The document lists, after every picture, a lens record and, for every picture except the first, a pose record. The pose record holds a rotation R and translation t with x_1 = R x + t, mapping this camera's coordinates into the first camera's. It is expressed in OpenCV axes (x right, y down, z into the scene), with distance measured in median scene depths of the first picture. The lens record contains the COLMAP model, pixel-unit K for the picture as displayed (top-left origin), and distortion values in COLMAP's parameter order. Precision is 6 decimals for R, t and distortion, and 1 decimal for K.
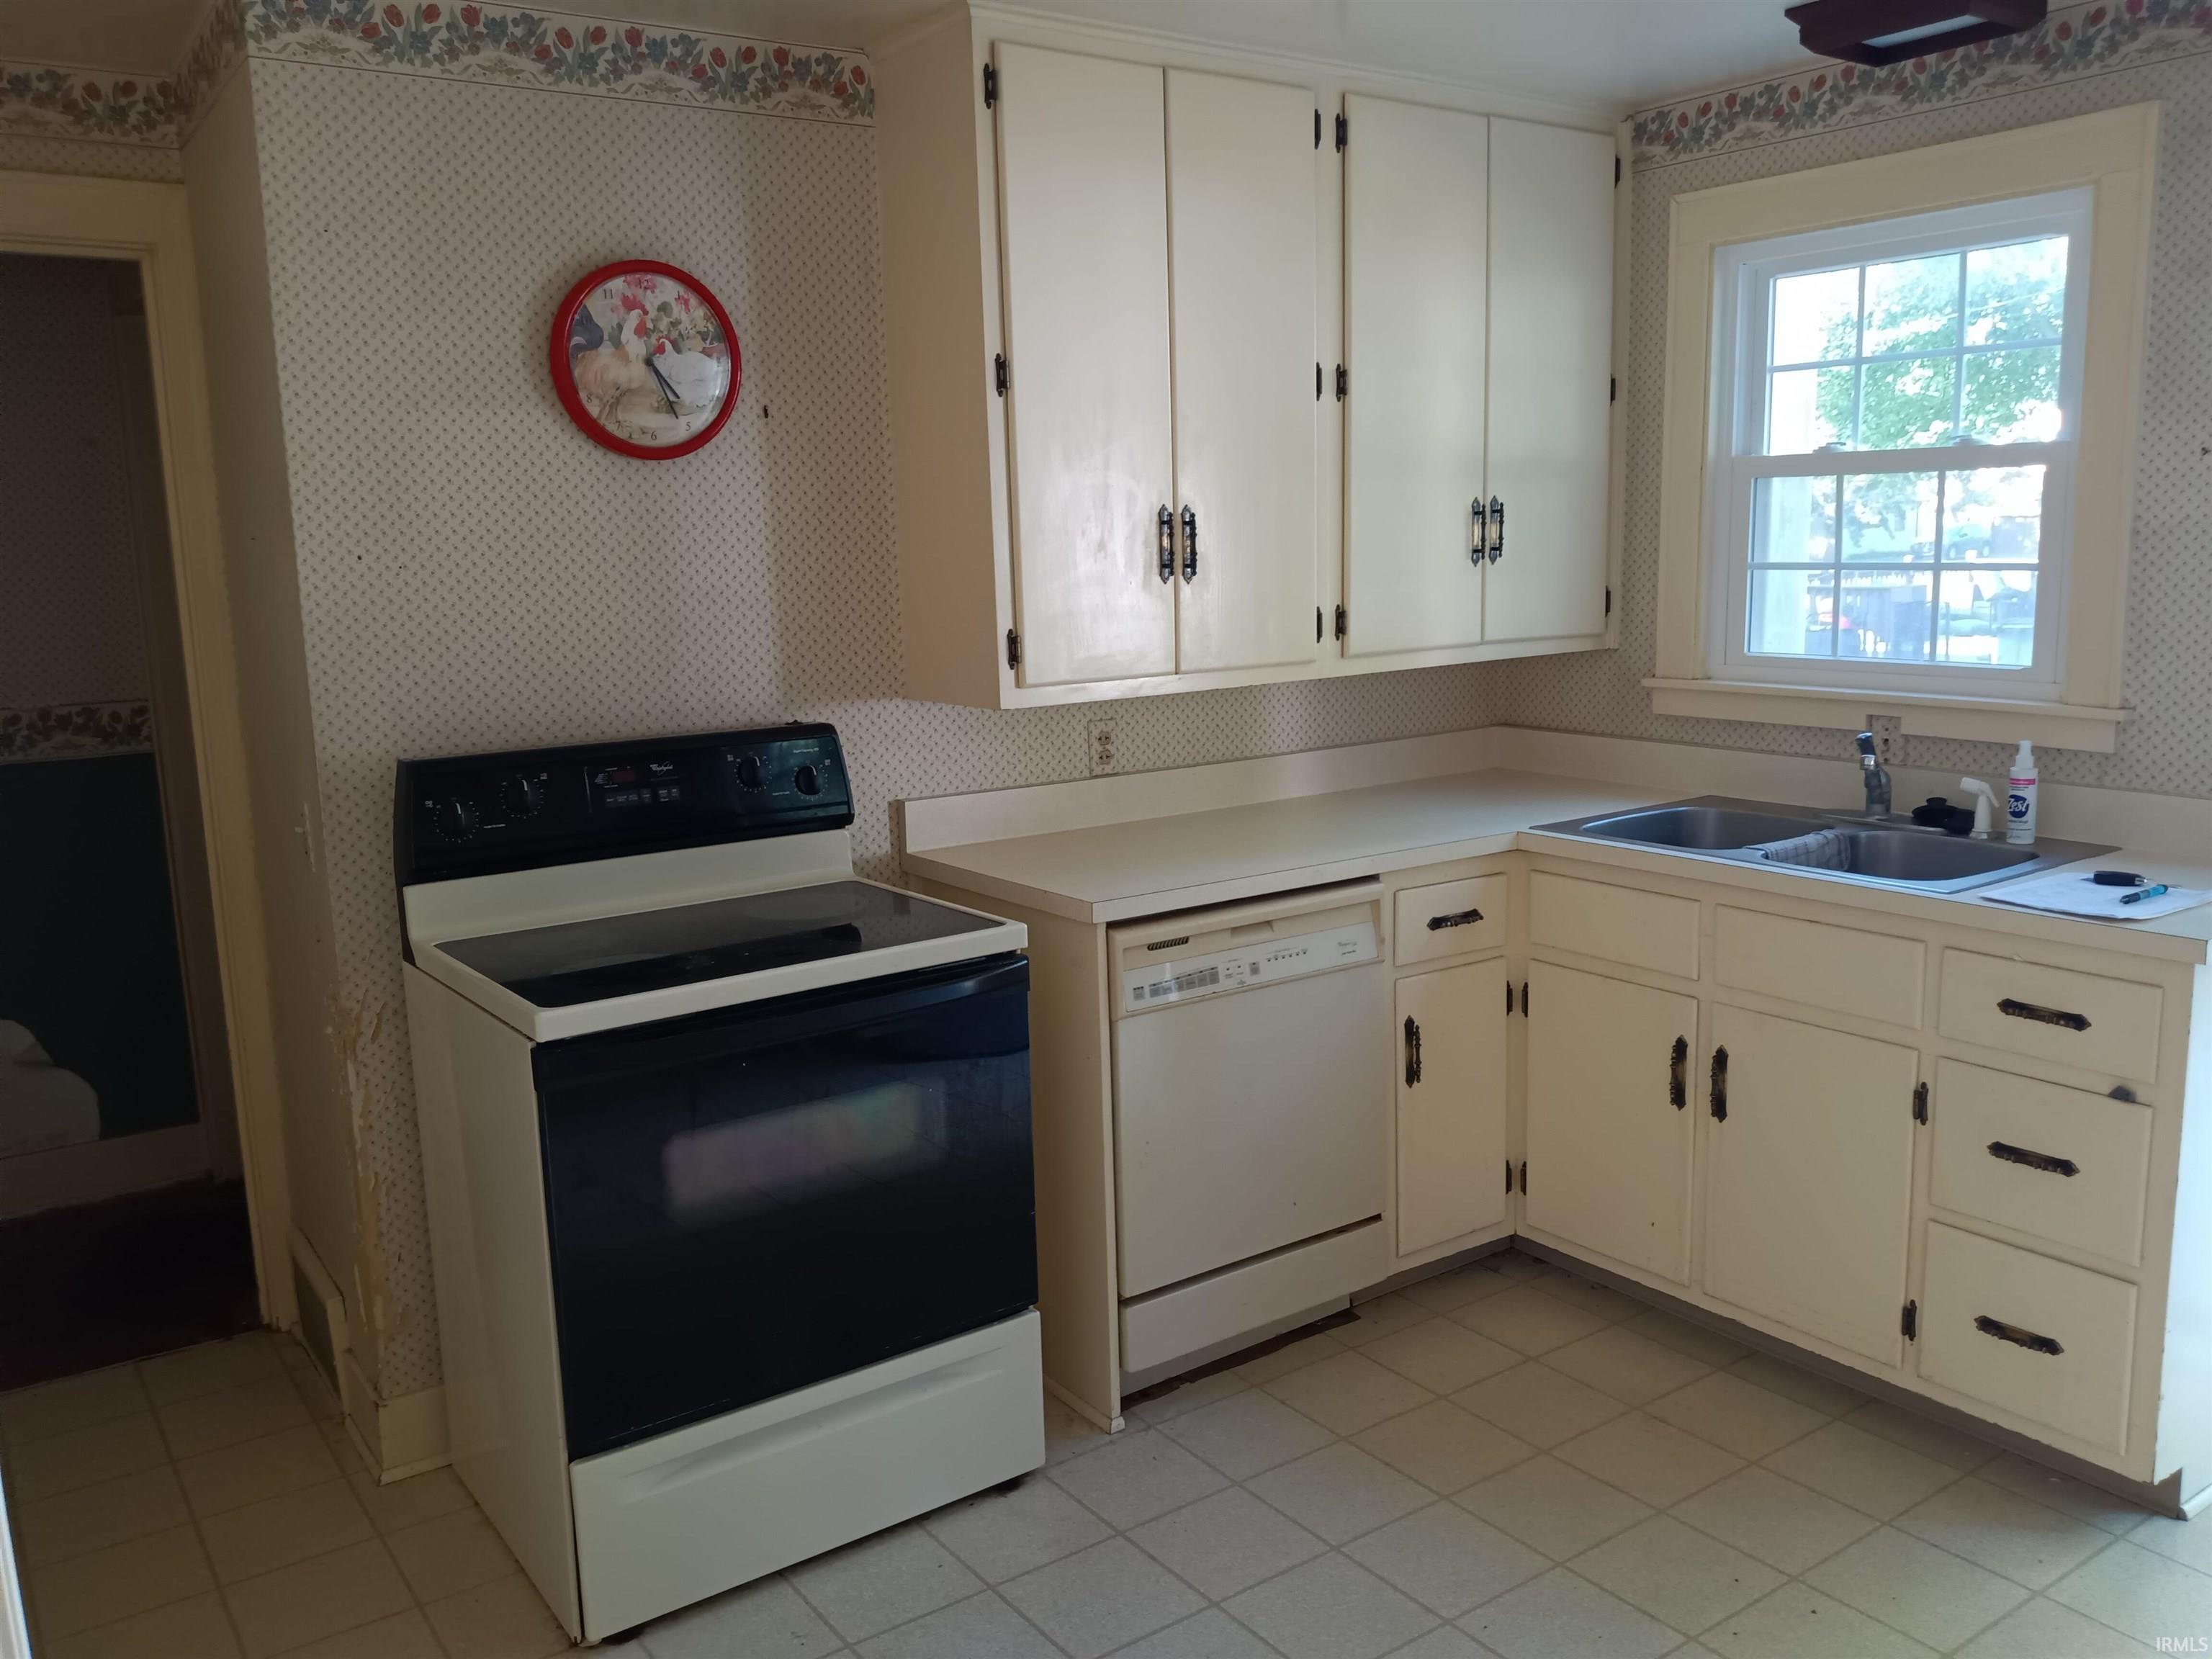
lens RADIAL K [[1791.7, 0, 1106.0], [0, 1791.7, 829.5], [0, 0, 1]] dist [0.044695, -0.099060]
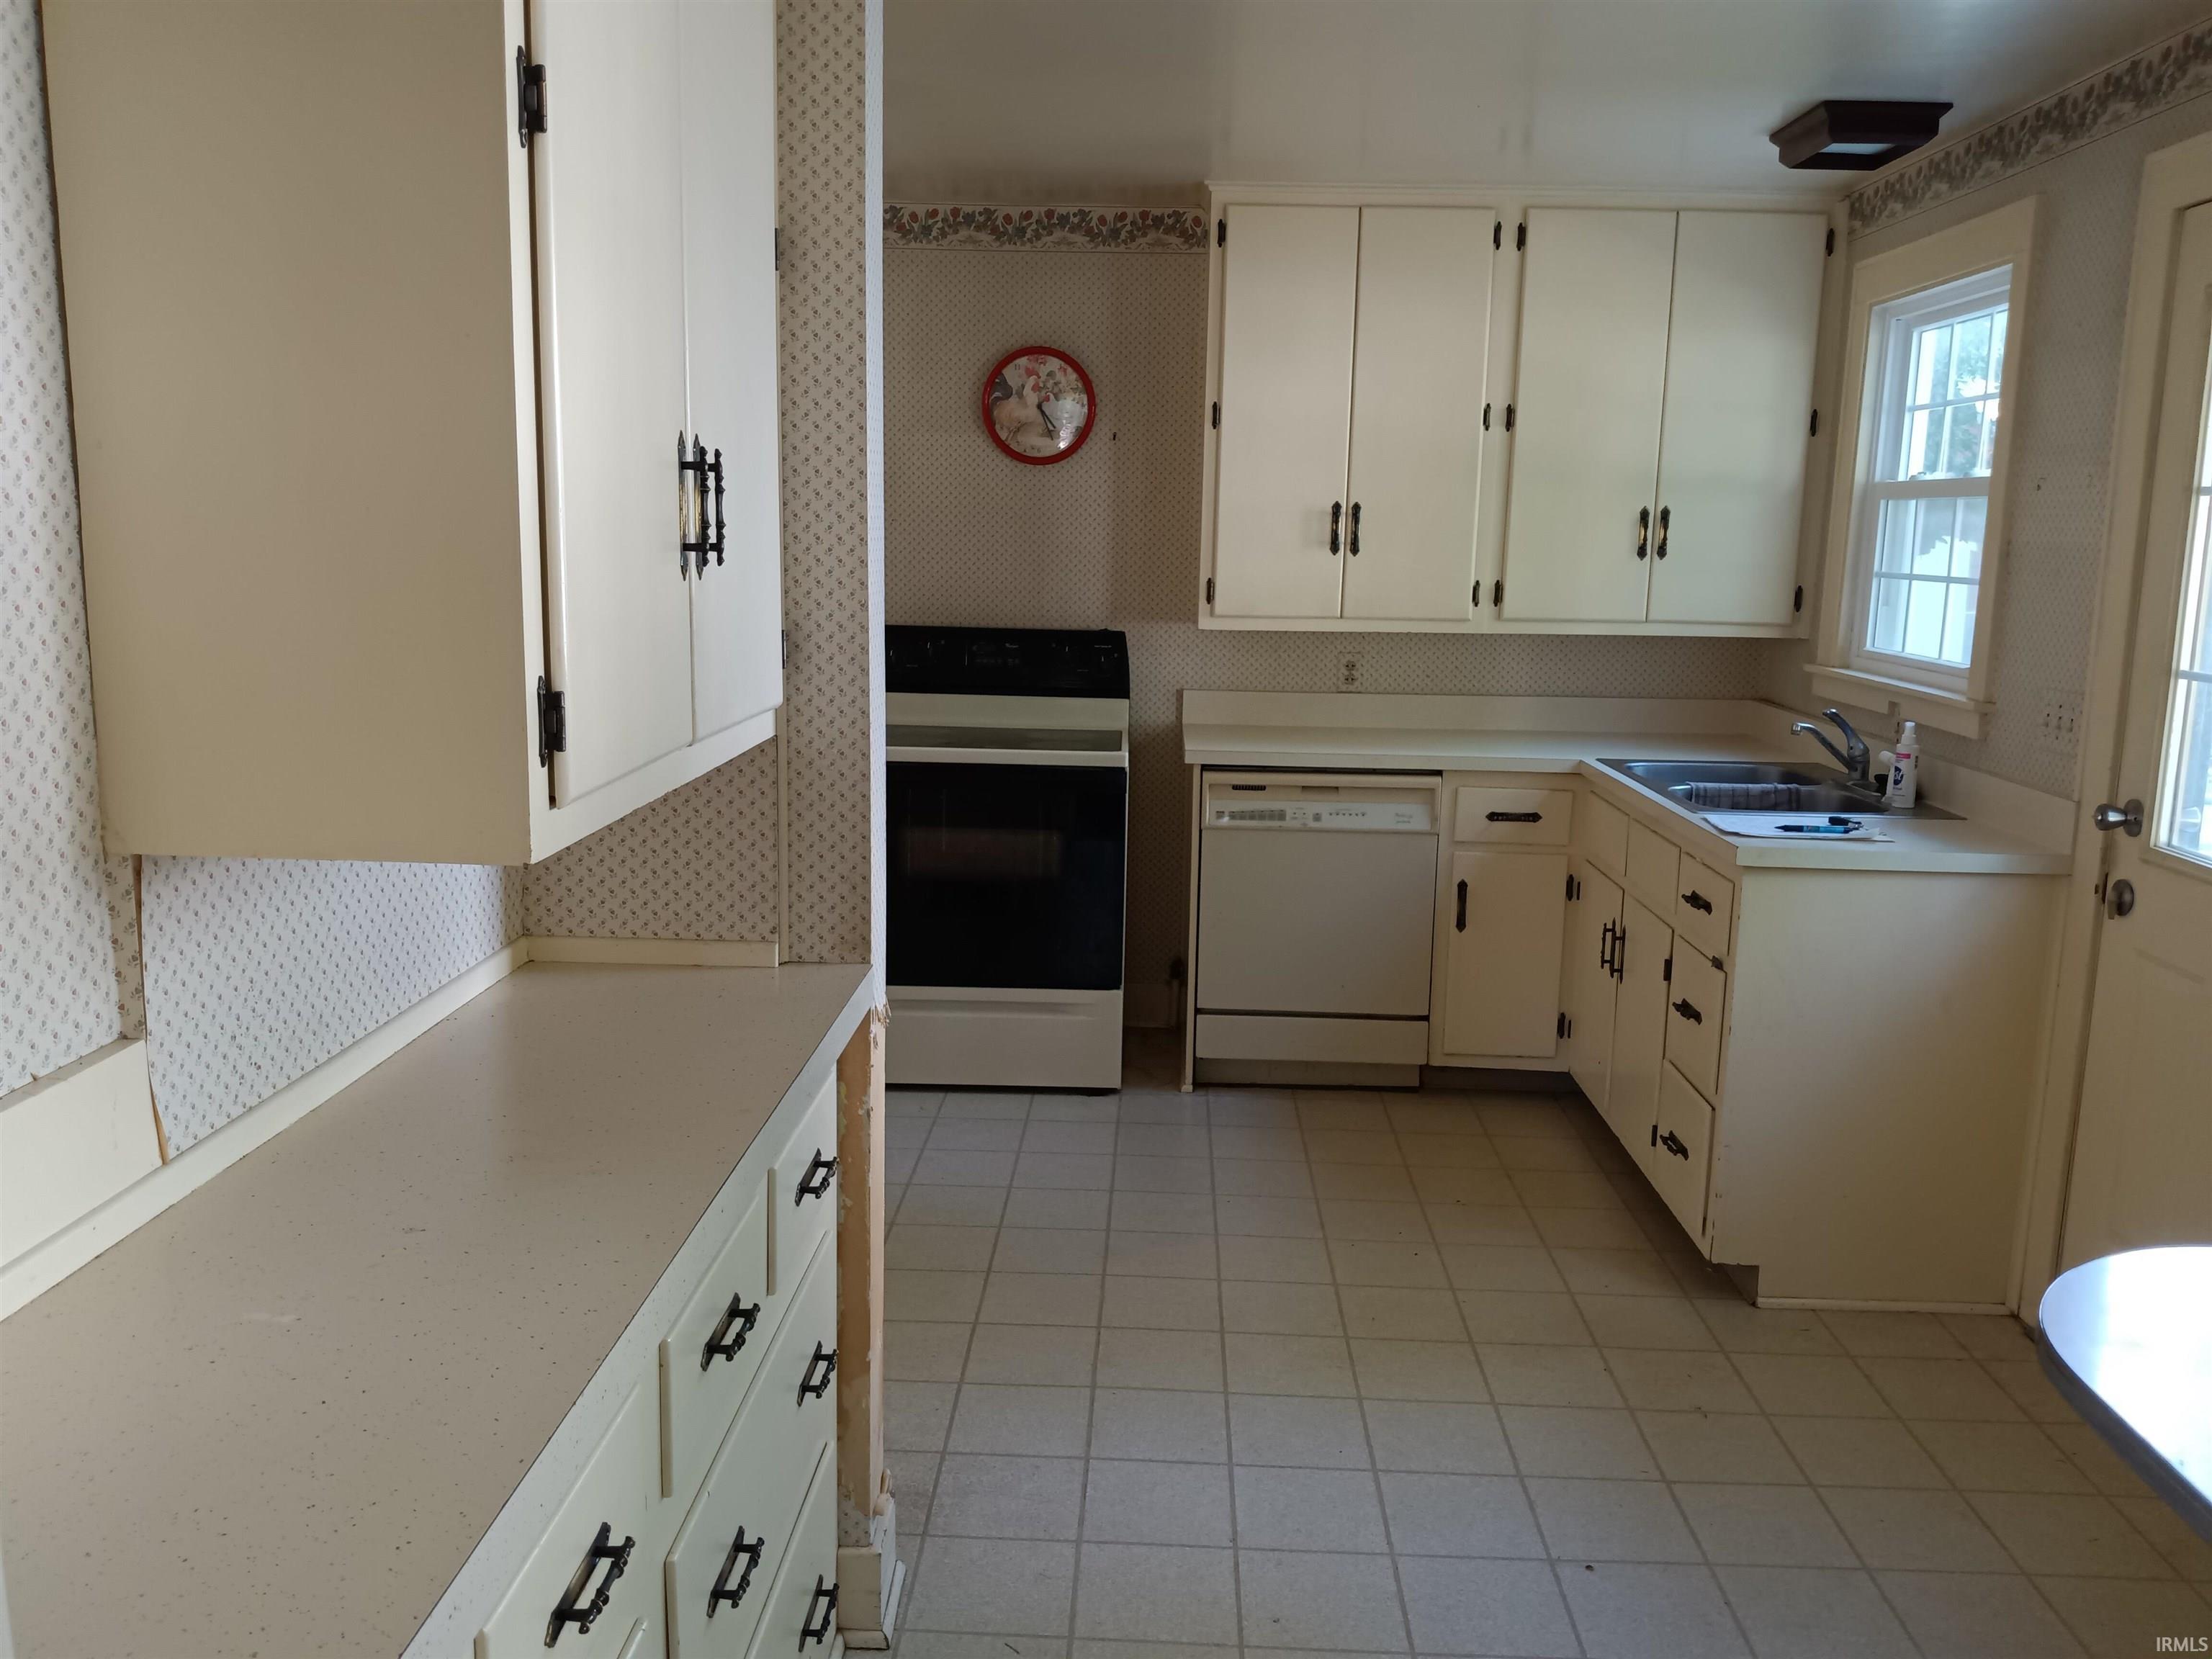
lens RADIAL K [[1791.7, 0, 1106.0], [0, 1791.7, 829.5], [0, 0, 1]] dist [0.044695, -0.099060]
pose [[0.799177, 0.143146, -0.583802, 0.804345], [-0.140087, 0.988841, 0.050692, 0.036764], [0.584544, 0.041271, 0.810312, -0.299054]]
